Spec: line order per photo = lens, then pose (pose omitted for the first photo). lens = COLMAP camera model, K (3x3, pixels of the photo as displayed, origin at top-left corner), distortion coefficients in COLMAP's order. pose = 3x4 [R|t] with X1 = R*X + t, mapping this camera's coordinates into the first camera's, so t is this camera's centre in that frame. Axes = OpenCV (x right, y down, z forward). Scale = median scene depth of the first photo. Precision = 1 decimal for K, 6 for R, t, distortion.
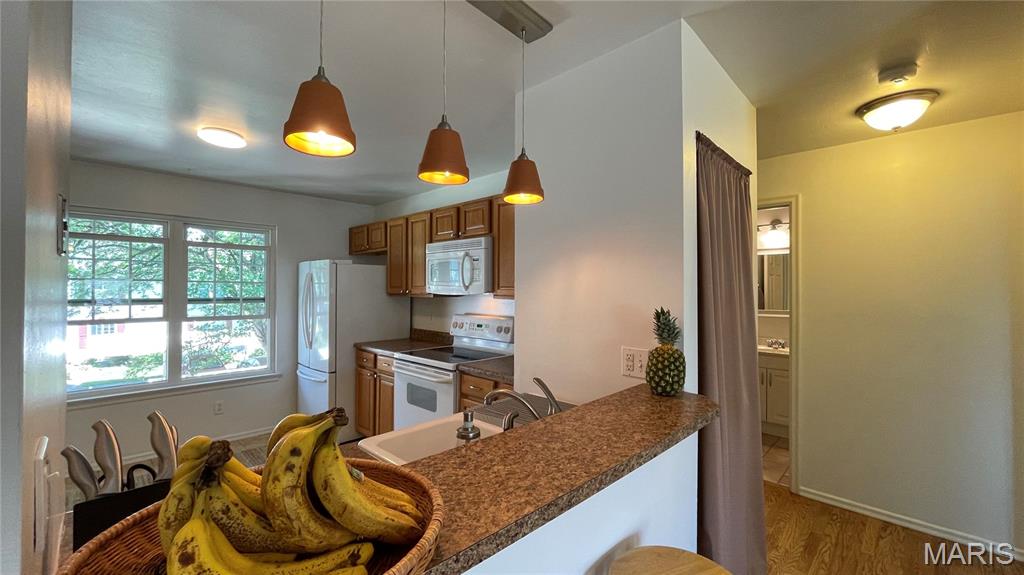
lens RADIAL K [[413.2, 0, 514.7], [0, 413.2, 287.2], [0, 0, 1]] dist [-0.003087, 0.000060]
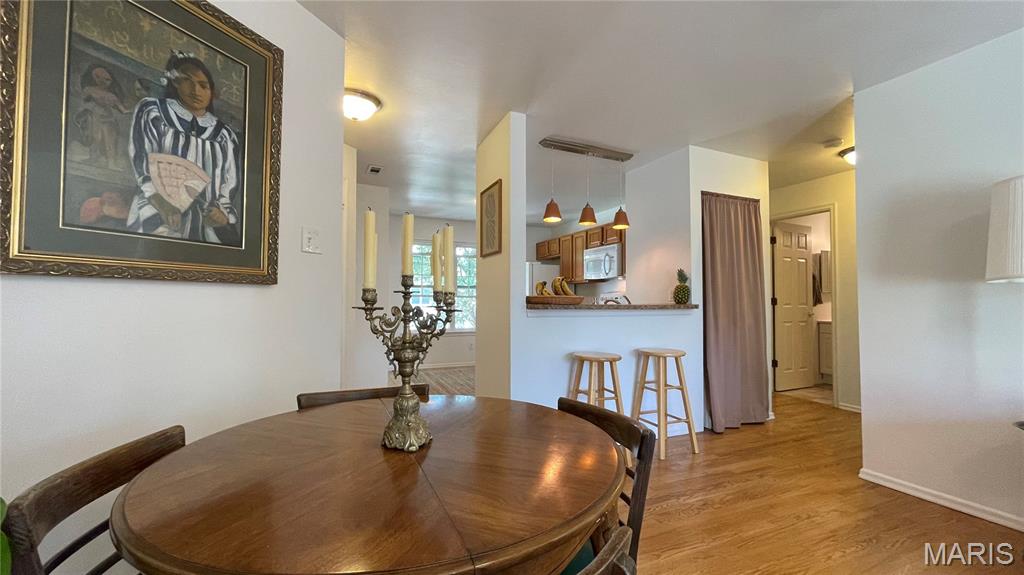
lens RADIAL K [[418.4, 0, 512.0], [0, 418.4, 287.5], [0, 0, 1]] dist [0.001175, 0.000104]
pose [[0.925112, -0.014871, -0.379404, 0.169895], [0.004774, 0.999609, -0.027539, 0.100190], [0.379665, 0.023665, 0.924821, -0.729346]]
